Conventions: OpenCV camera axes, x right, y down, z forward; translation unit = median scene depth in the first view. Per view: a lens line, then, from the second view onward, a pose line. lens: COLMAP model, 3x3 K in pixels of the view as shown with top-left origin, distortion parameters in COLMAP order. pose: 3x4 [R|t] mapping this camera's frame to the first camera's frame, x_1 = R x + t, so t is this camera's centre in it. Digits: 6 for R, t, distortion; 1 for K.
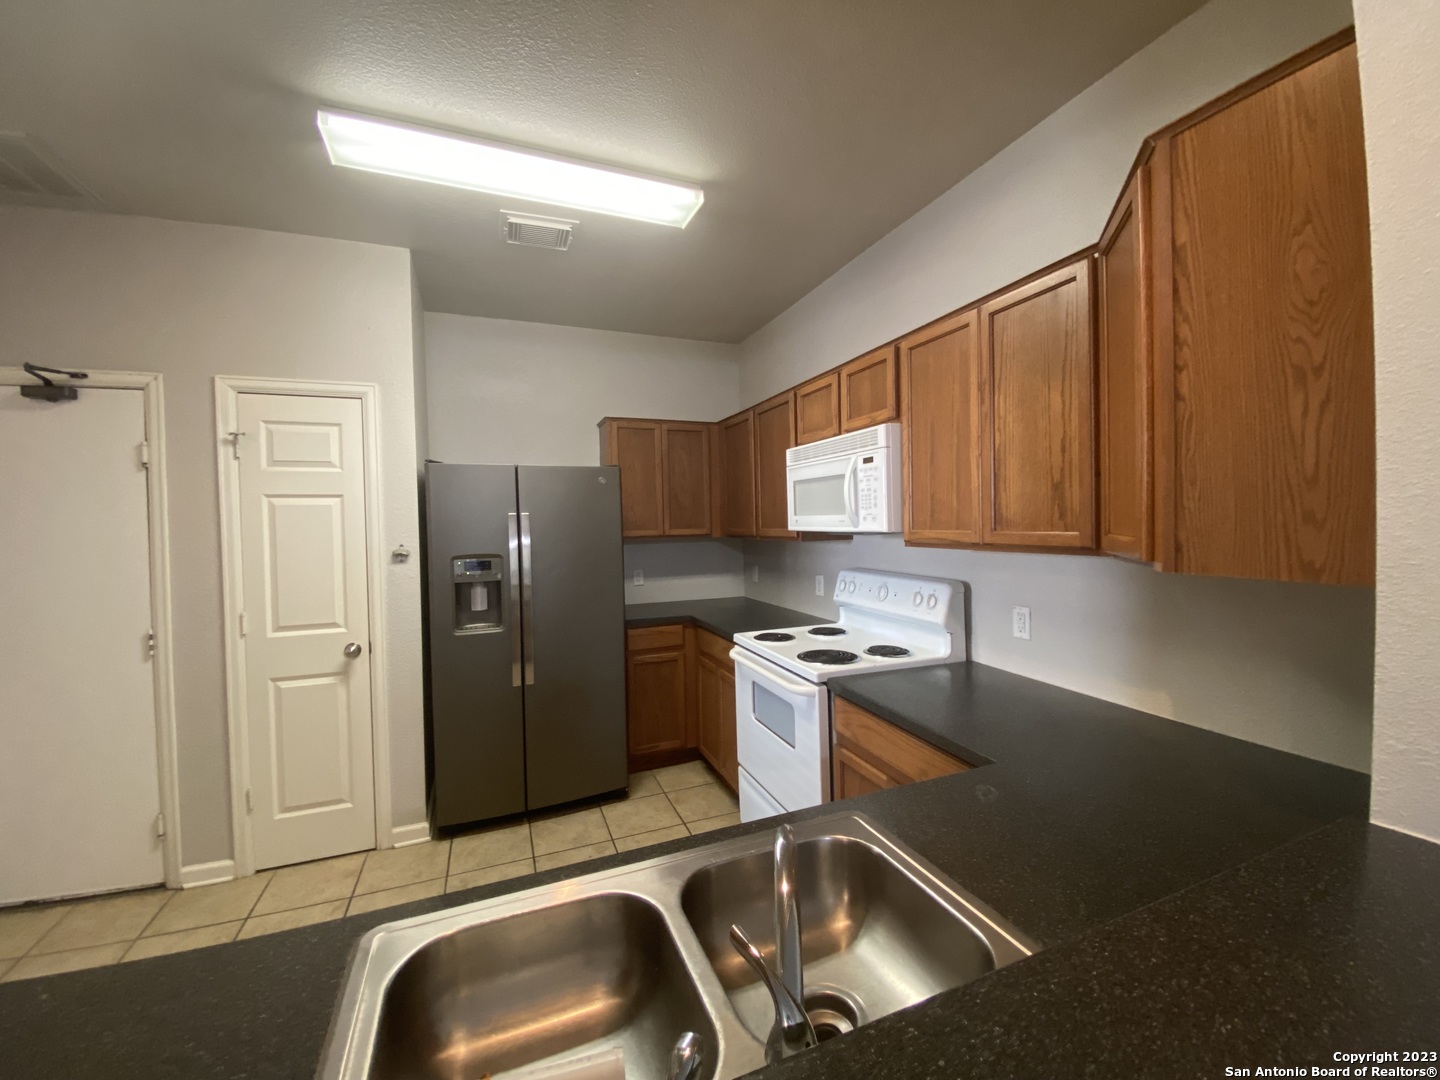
lens RADIAL K [[569.3, 0, 725.6], [0, 569.3, 541.7], [0, 0, 1]] dist [0.002618, 0.000006]
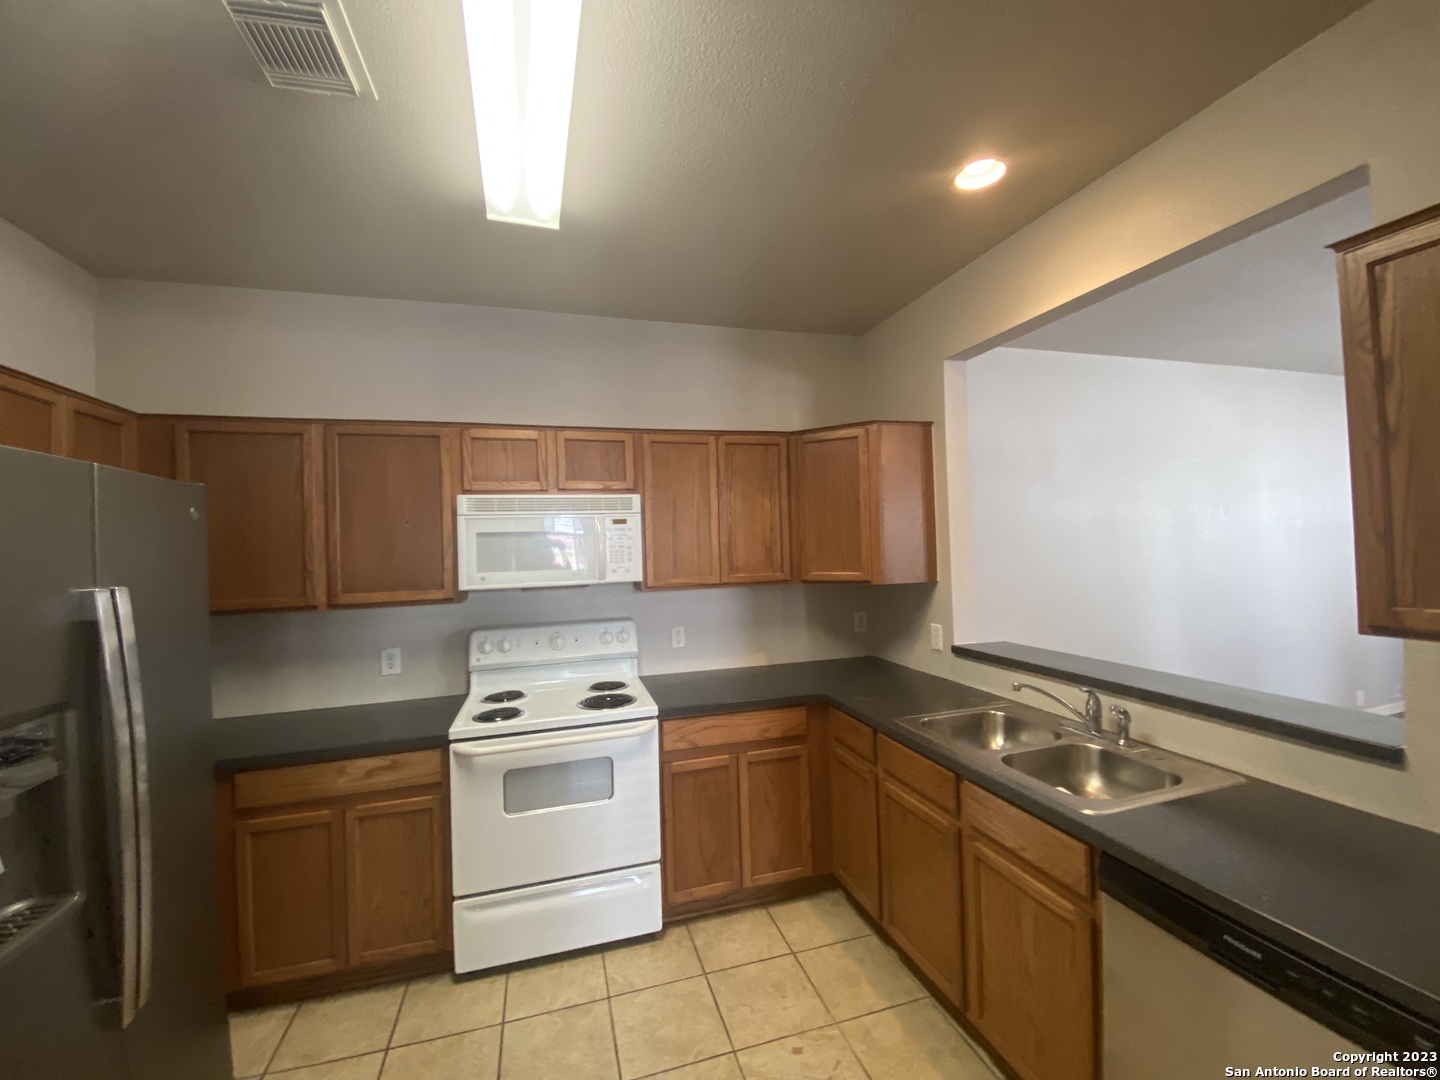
lens RADIAL K [[582.8, 0, 720.7], [0, 582.8, 533.7], [0, 0, 1]] dist [-0.000638, -0.000083]
pose [[0.072544, 0.039780, 0.996572, -0.953995], [0.067876, 0.996691, -0.044726, -0.050622], [-0.995053, 0.070888, 0.069604, 0.719446]]
